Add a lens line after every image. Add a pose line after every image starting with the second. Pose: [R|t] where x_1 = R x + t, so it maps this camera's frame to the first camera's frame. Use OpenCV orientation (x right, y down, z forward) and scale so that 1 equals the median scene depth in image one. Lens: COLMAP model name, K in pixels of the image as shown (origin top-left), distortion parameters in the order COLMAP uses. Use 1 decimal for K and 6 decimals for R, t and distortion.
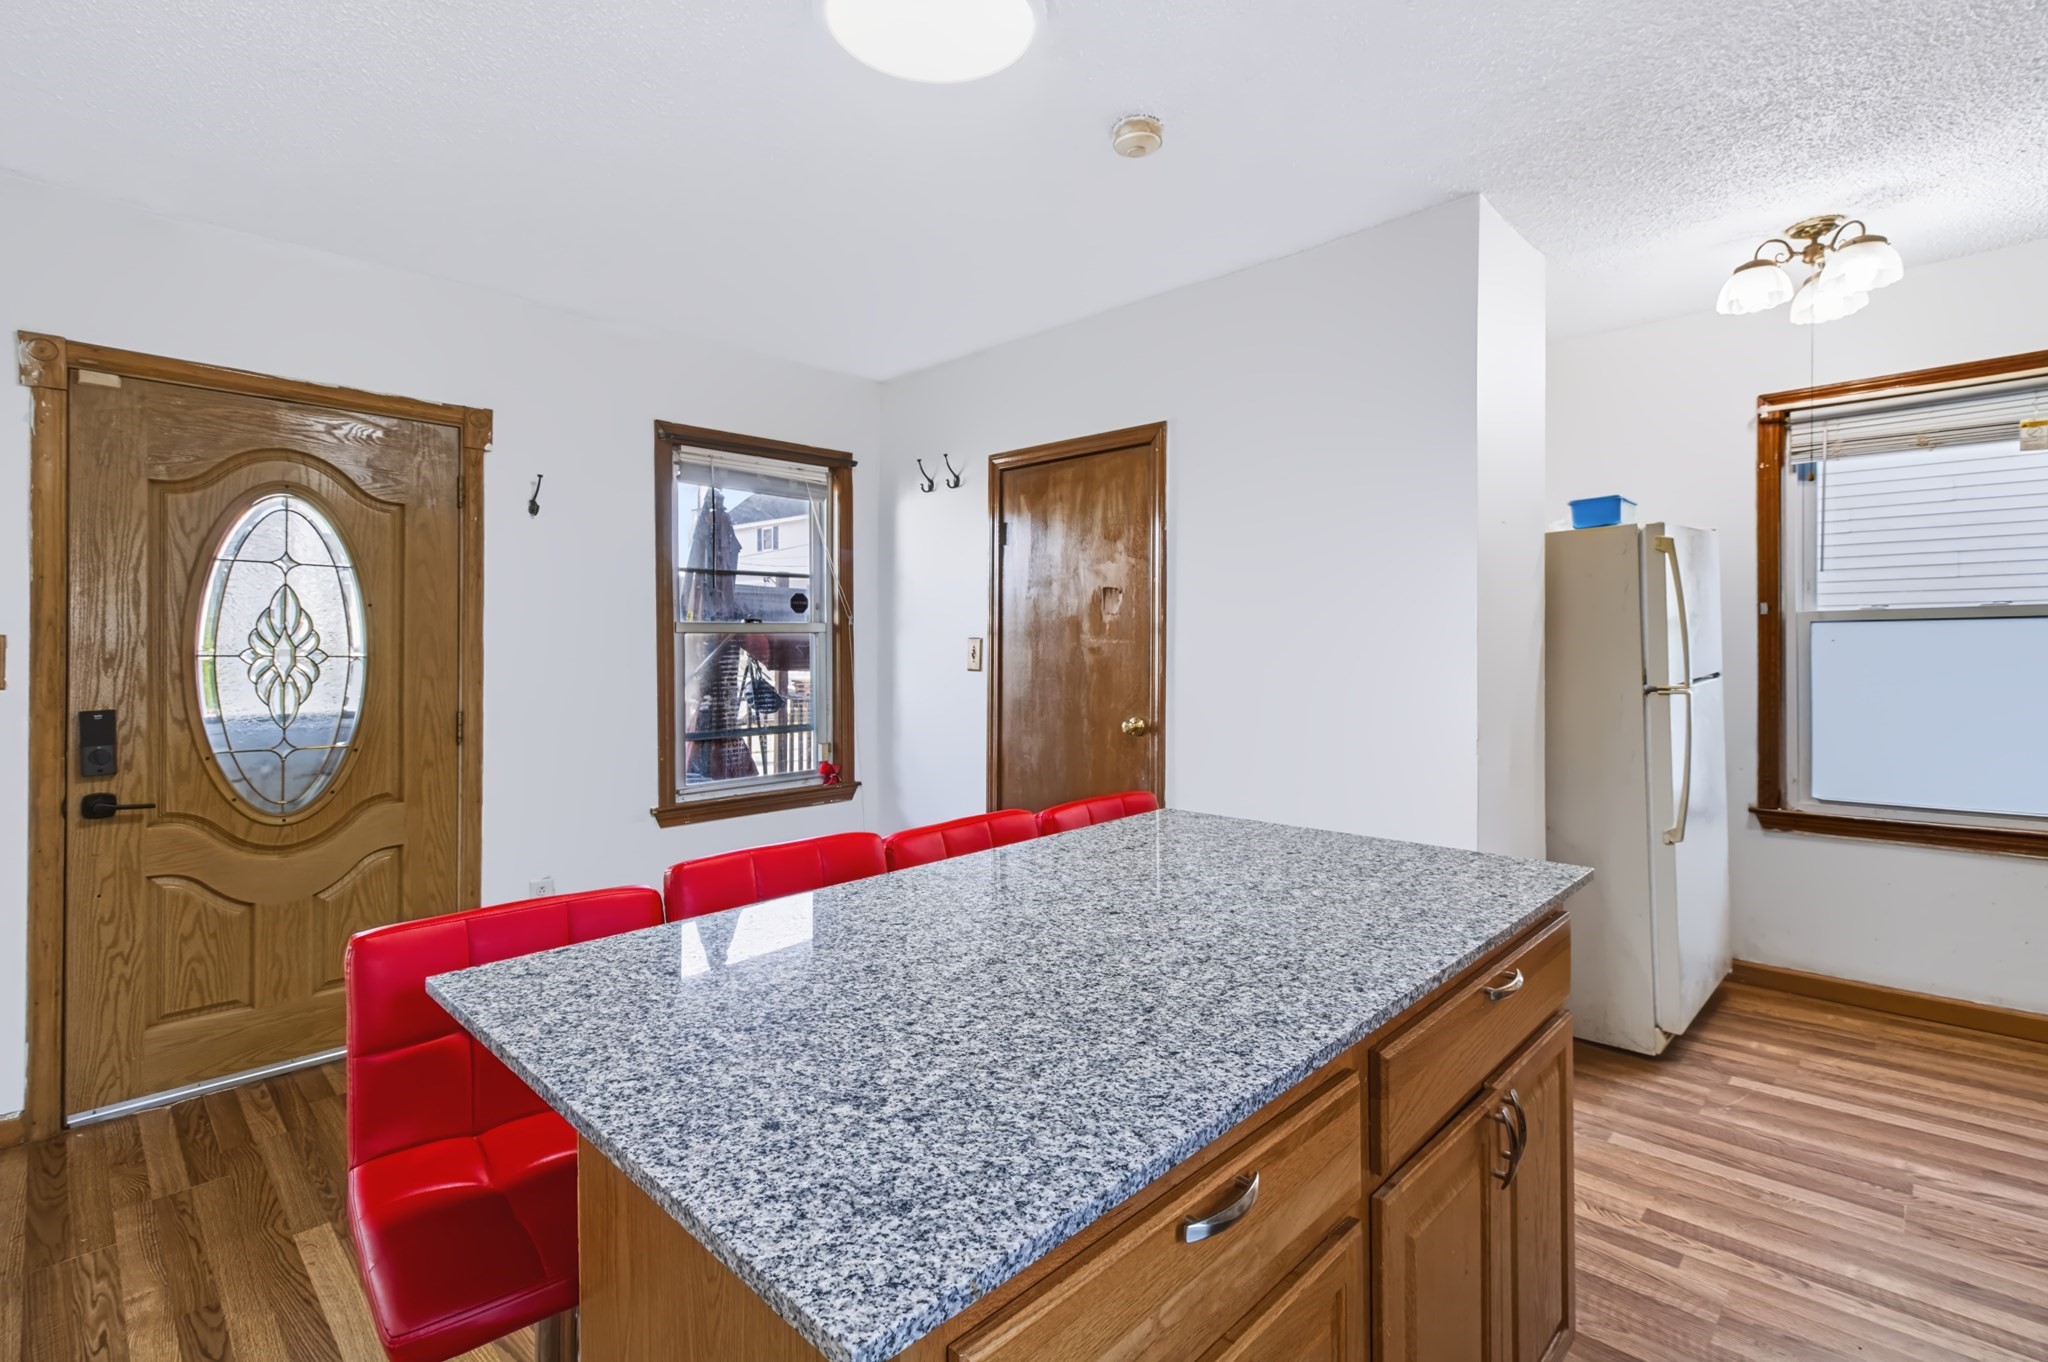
lens RADIAL K [[976.2, 0, 1005.6], [0, 976.2, 683.2], [0, 0, 1]] dist [0.007716, -0.000298]
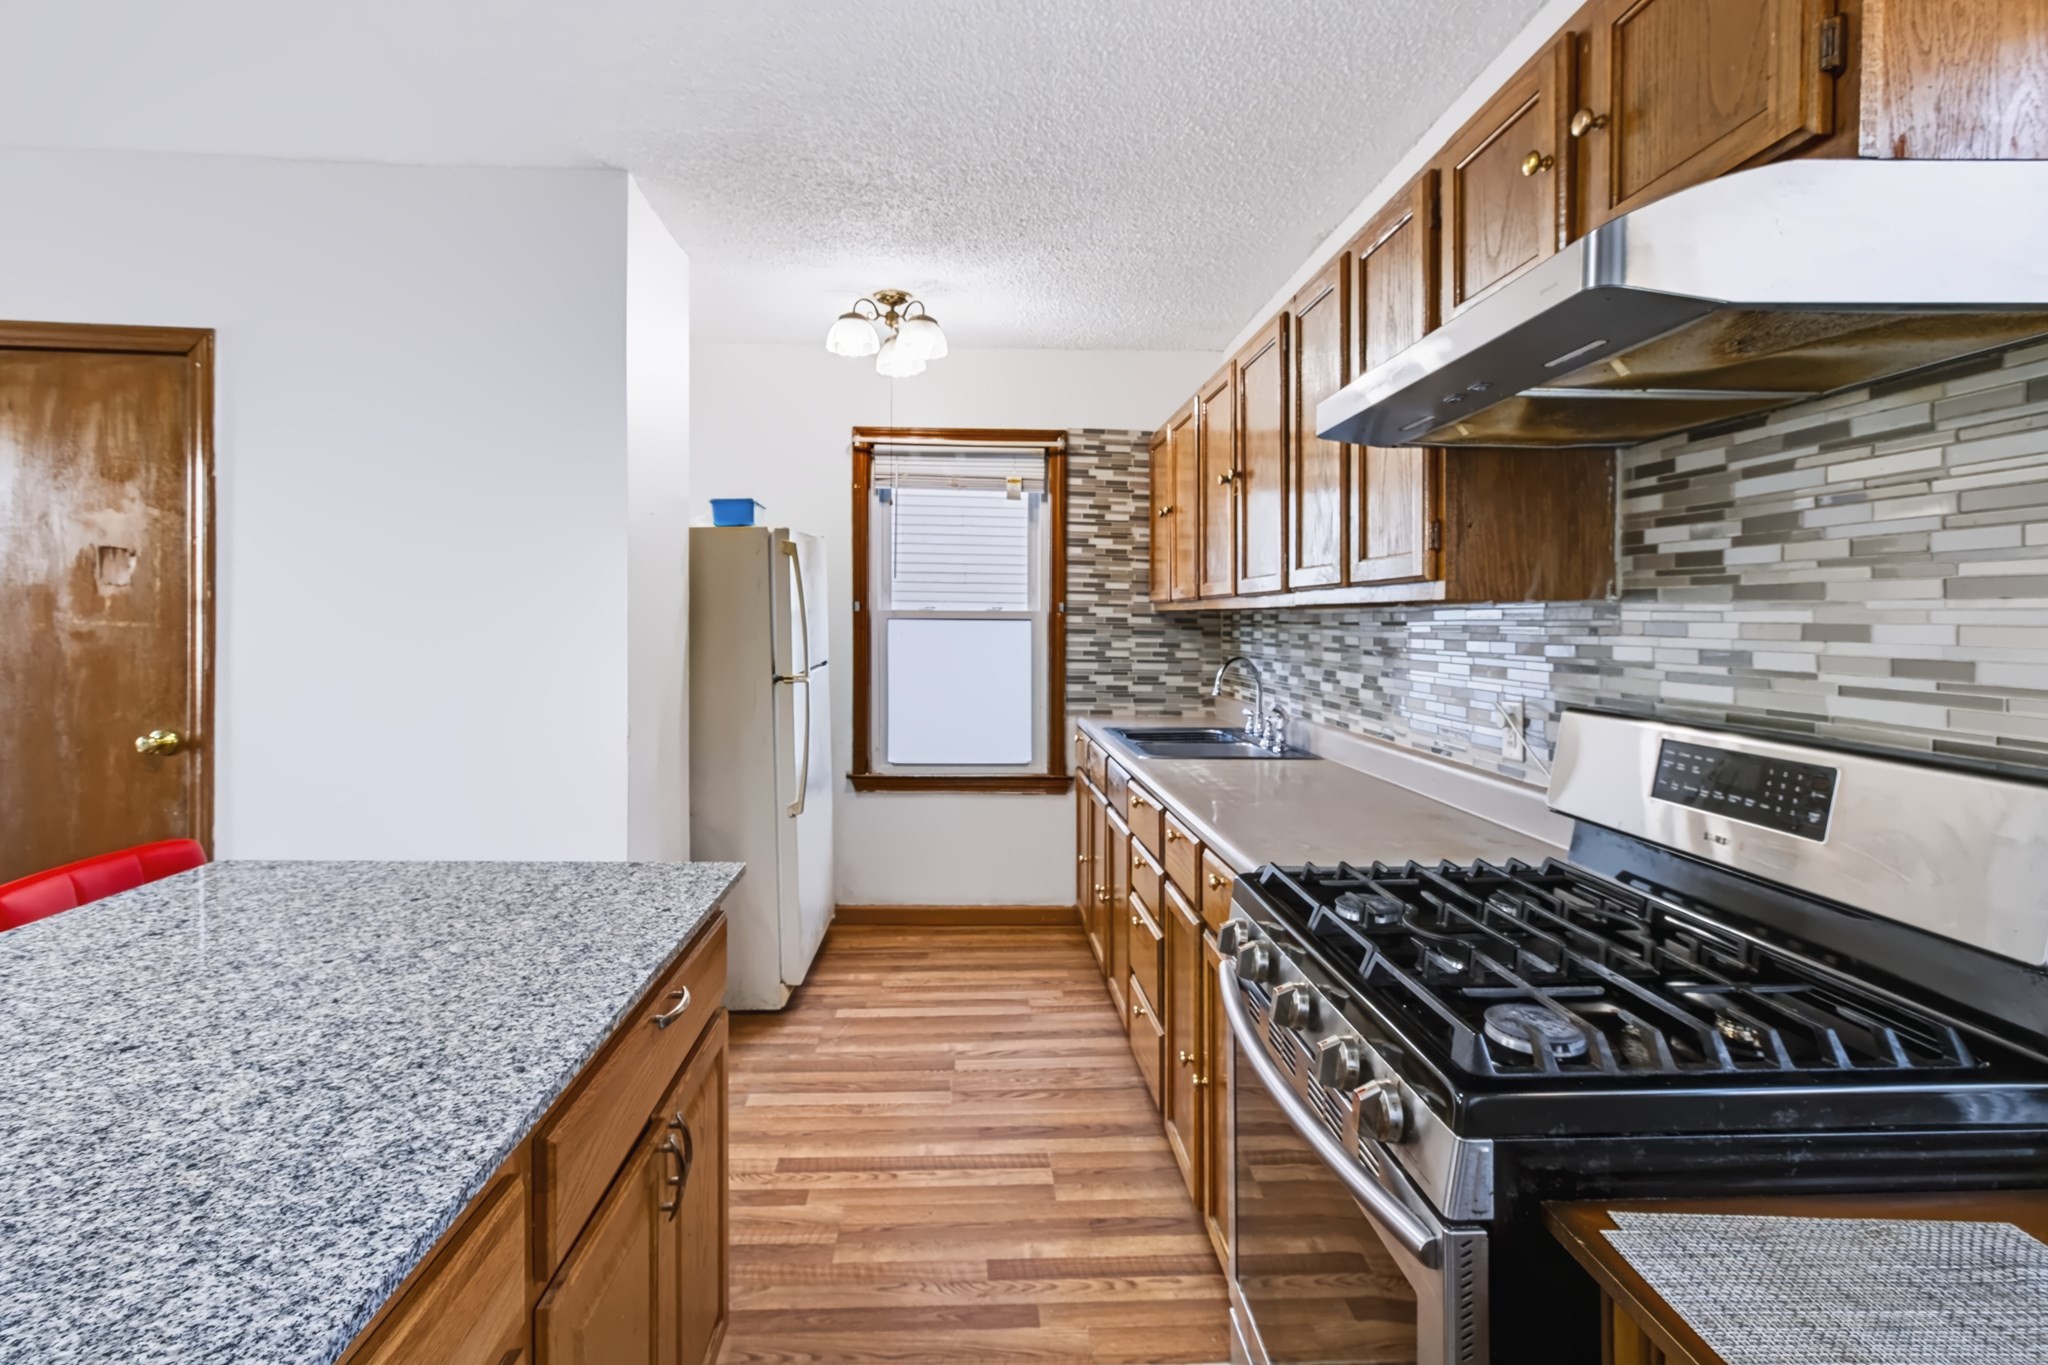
lens RADIAL K [[976.2, 0, 984.0], [0, 976.2, 623.2], [0, 0, 1]] dist [0.007716, -0.000298]
pose [[0.668544, -0.002543, 0.743669, 0.002034], [0.011813, 0.999904, -0.007201, -0.048221], [-0.743579, 0.013599, 0.668510, 0.107088]]
